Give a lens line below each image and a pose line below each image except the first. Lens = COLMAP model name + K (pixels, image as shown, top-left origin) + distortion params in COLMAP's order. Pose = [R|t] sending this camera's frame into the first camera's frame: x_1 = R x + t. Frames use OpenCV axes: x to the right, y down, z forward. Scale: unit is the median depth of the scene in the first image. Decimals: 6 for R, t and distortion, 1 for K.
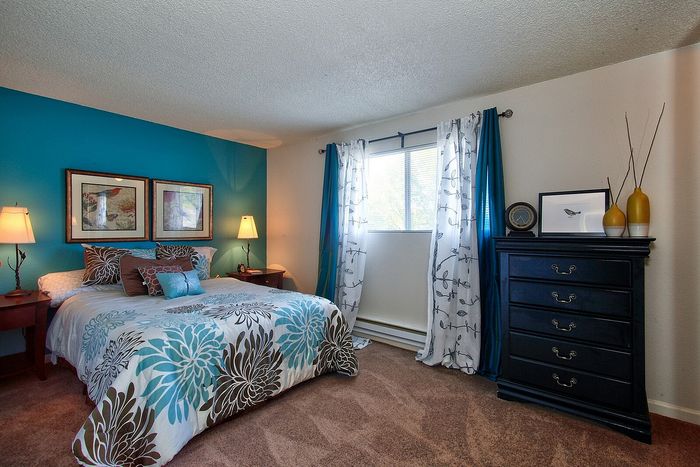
lens RADIAL K [[318.6, 0, 353.3], [0, 318.6, 230.9], [0, 0, 1]] dist [-0.001051, 0.000013]
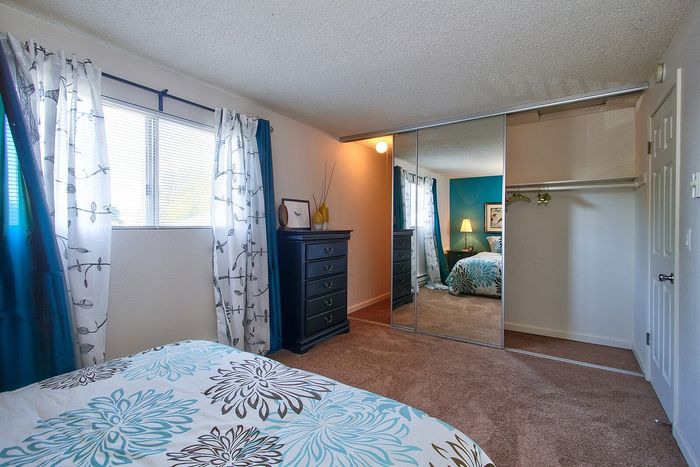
lens RADIAL K [[318.6, 0, 353.3], [0, 318.6, 230.9], [0, 0, 1]] dist [-0.001051, 0.000013]
pose [[-0.079021, -0.007899, 0.996842, -0.694924], [0.010490, 0.999907, 0.008755, 0.007757], [-0.996818, 0.011149, -0.078931, 0.727541]]
